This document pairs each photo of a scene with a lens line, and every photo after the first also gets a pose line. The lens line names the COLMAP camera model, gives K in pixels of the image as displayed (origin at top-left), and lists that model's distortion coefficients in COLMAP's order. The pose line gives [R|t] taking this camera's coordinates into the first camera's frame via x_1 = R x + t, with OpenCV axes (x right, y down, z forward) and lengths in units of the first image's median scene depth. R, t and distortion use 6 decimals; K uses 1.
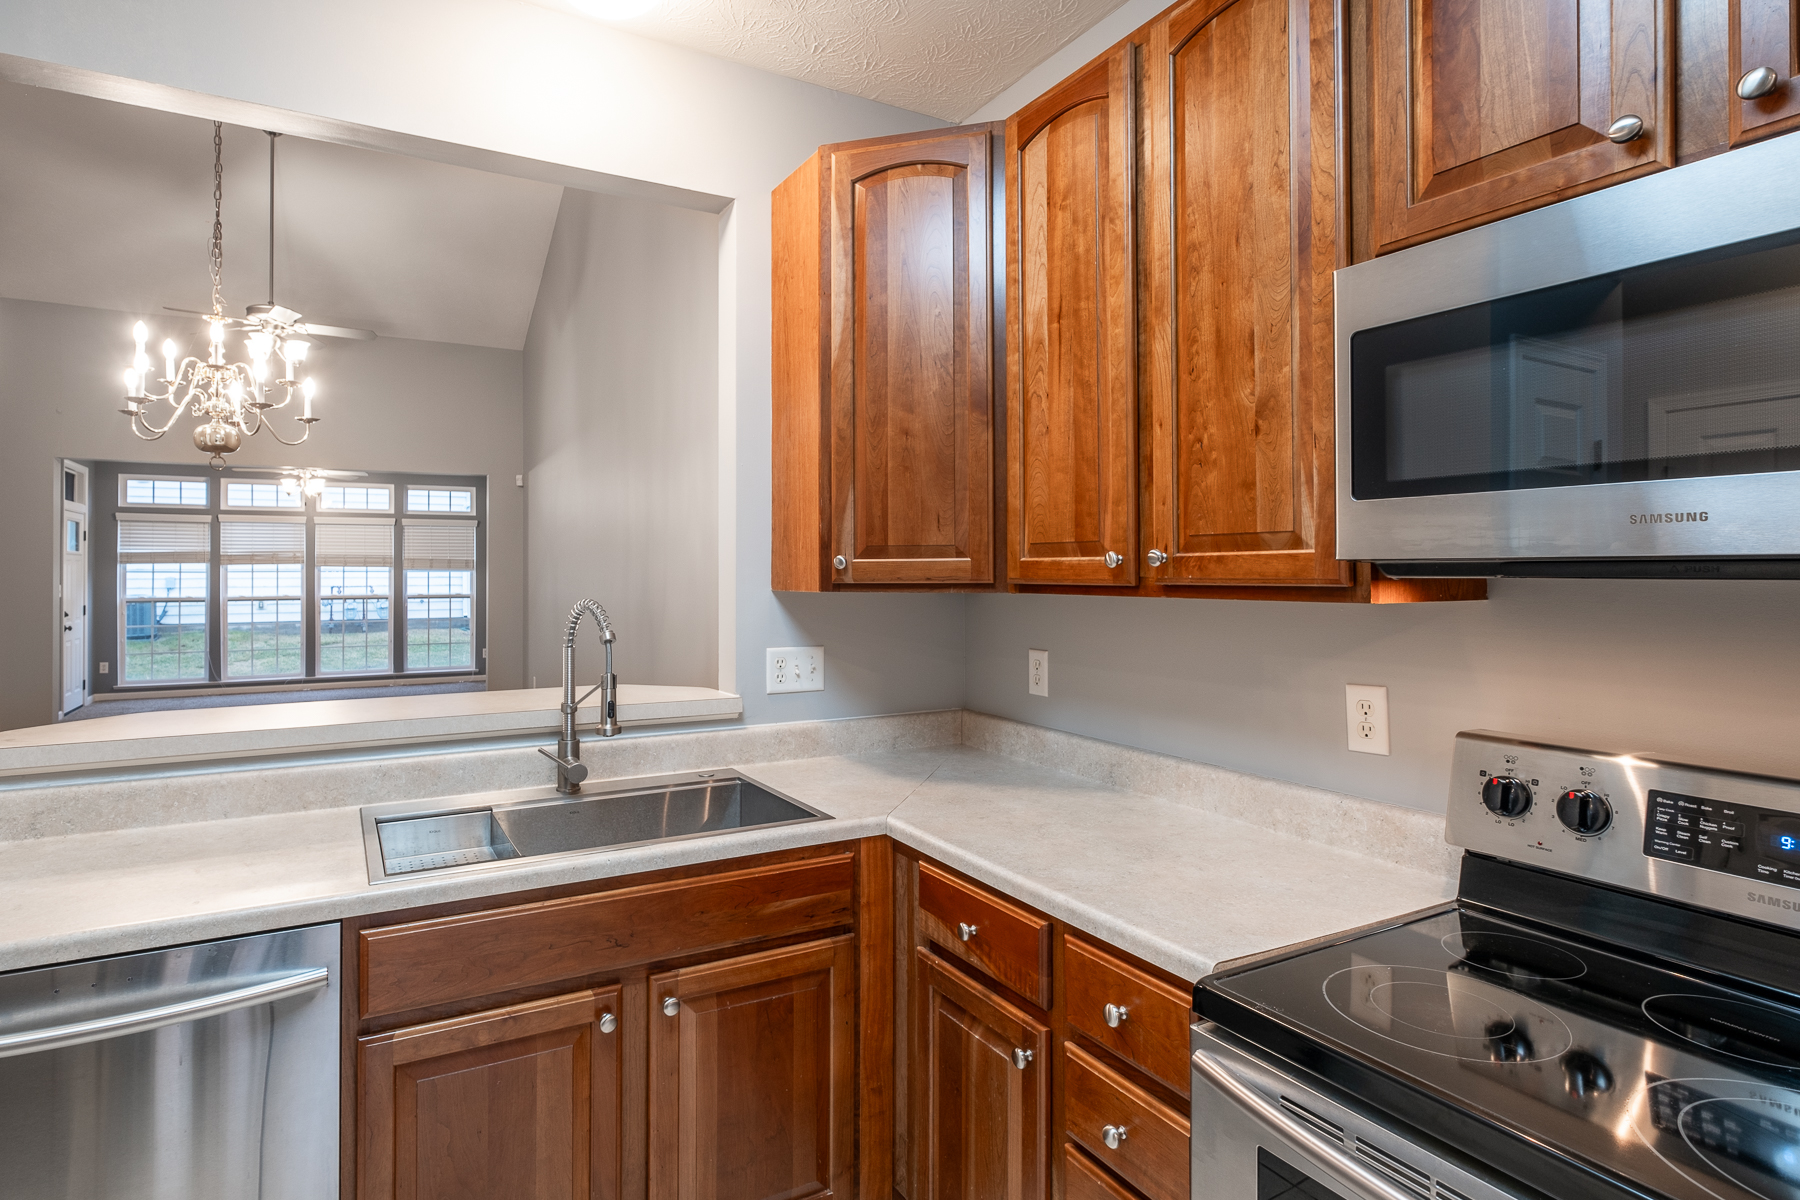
lens RADIAL K [[868.5, 0, 821.9], [0, 868.5, 566.3], [0, 0, 1]] dist [0.002825, 0.000990]
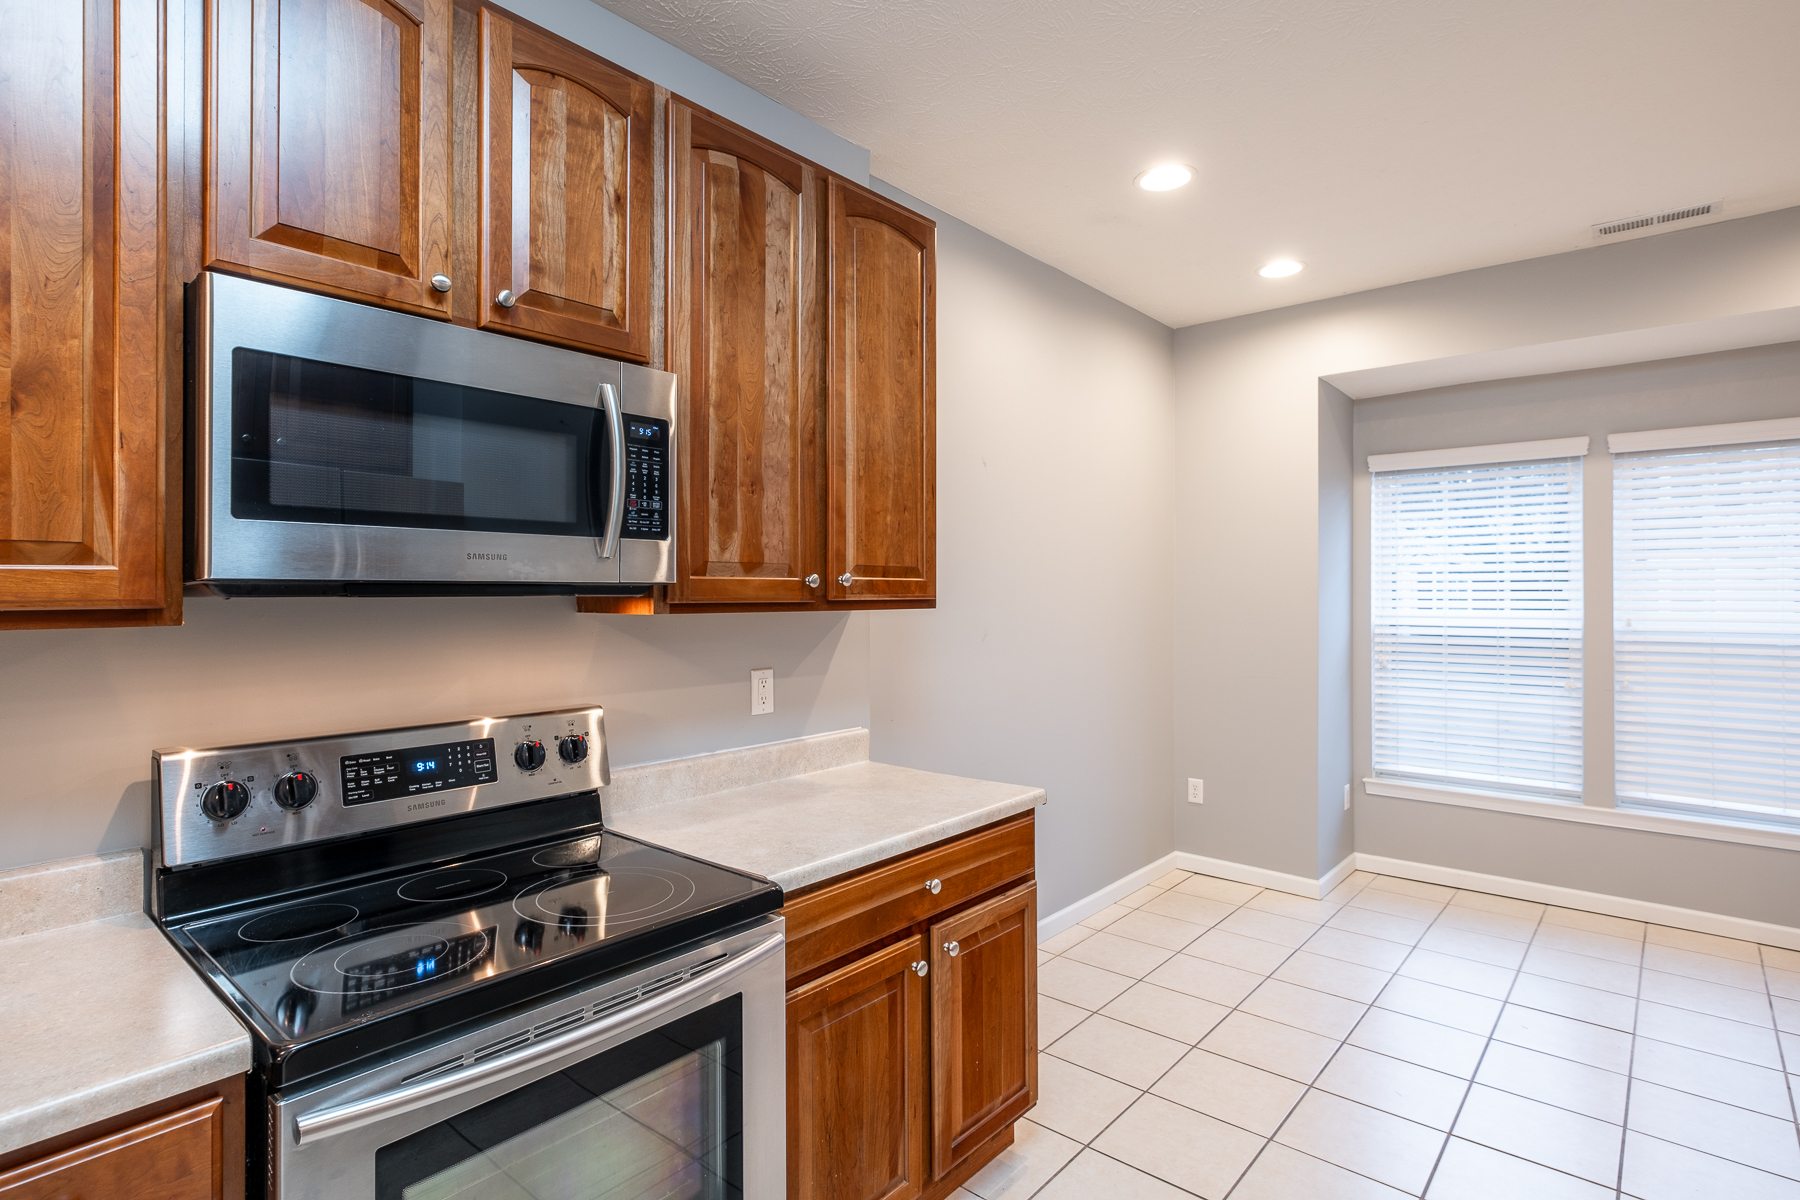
lens RADIAL K [[875.2, 0, 940.0], [0, 875.2, 585.3], [0, 0, 1]] dist [0.000503, 0.000171]
pose [[-0.354157, 0.004950, 0.935173, -0.498521], [-0.007617, 0.999938, -0.008177, 0.000618], [-0.935155, -0.010019, -0.354098, 0.511709]]
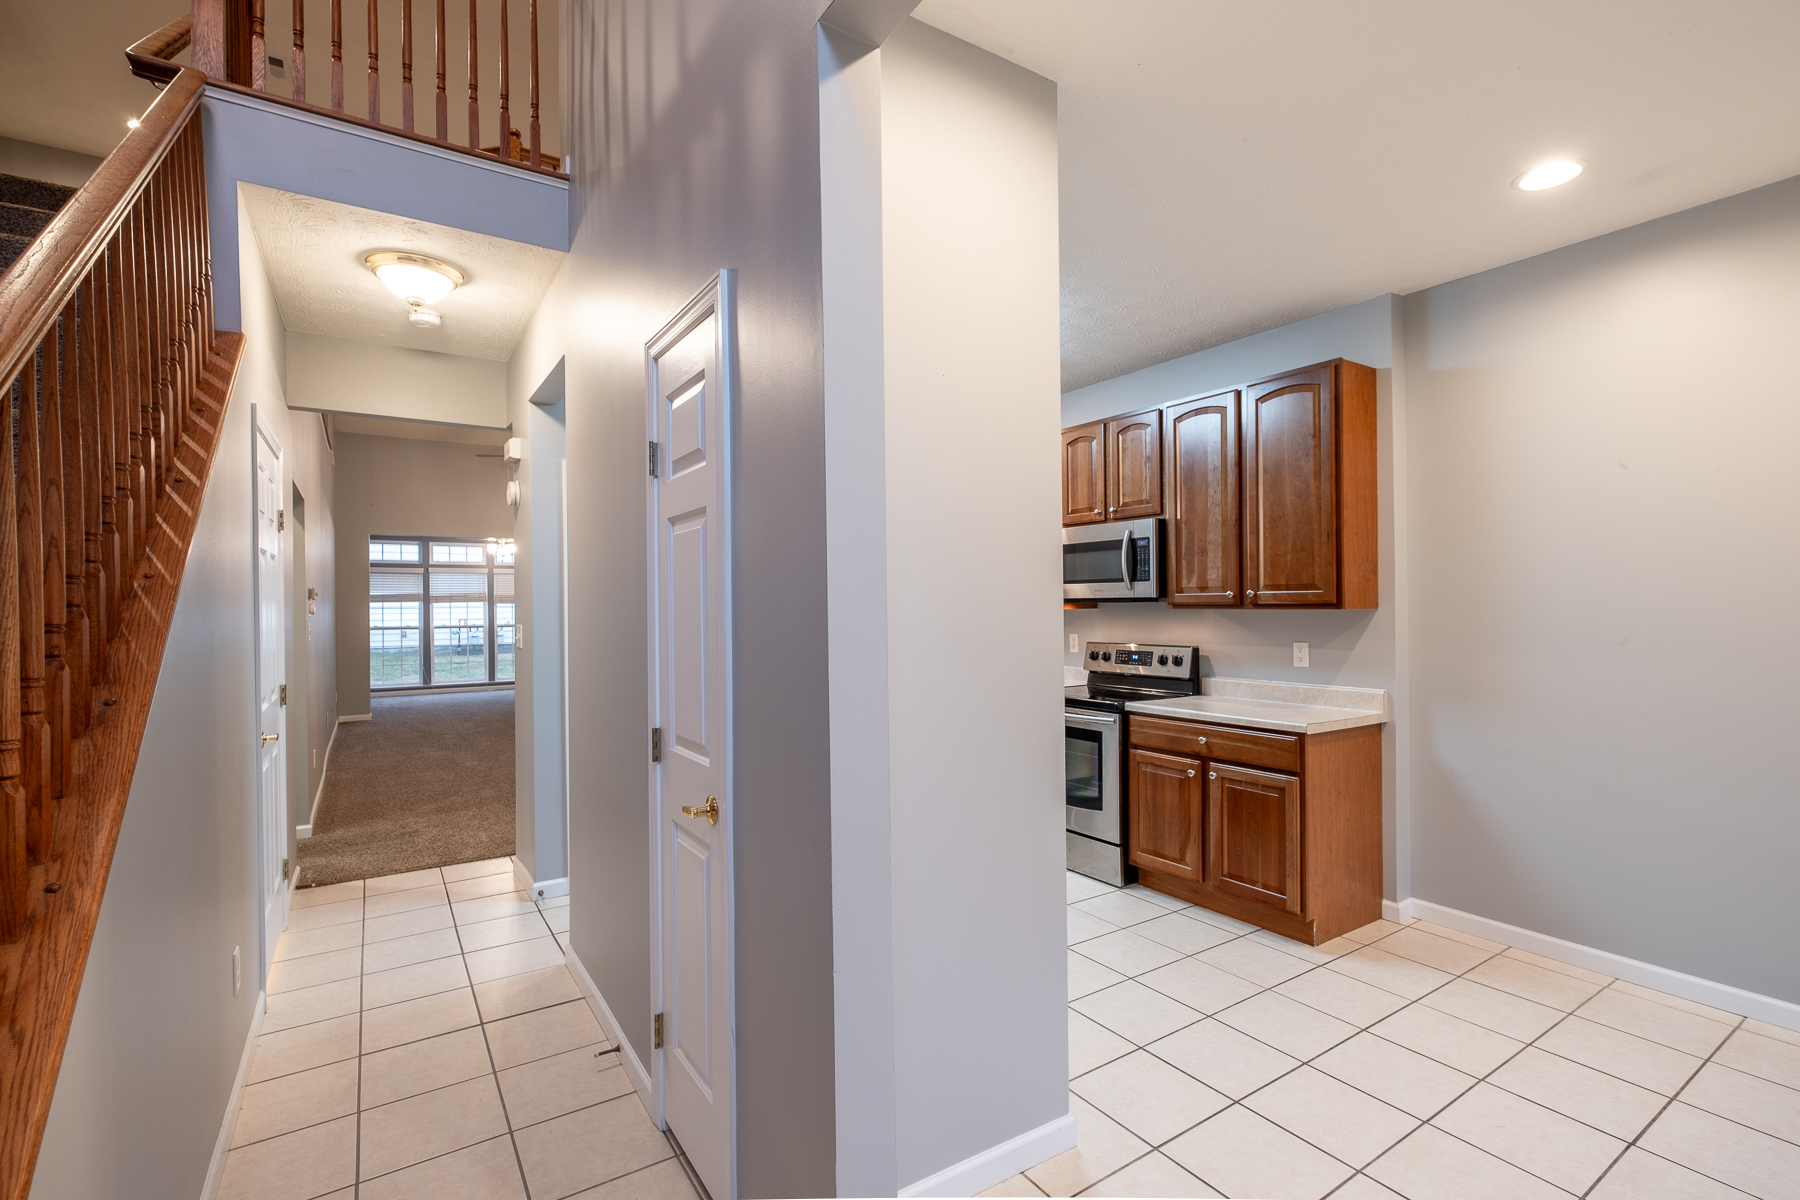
lens RADIAL K [[725.0, 0, 900.0], [0, 725.0, 600.0], [0, 0, 1]] dist [0.001009, 0.000064]
pose [[0.993609, -0.010736, 0.112365, -0.463796], [0.010448, 0.999940, 0.003154, -0.017311], [-0.112392, -0.001959, 0.993662, -2.097785]]
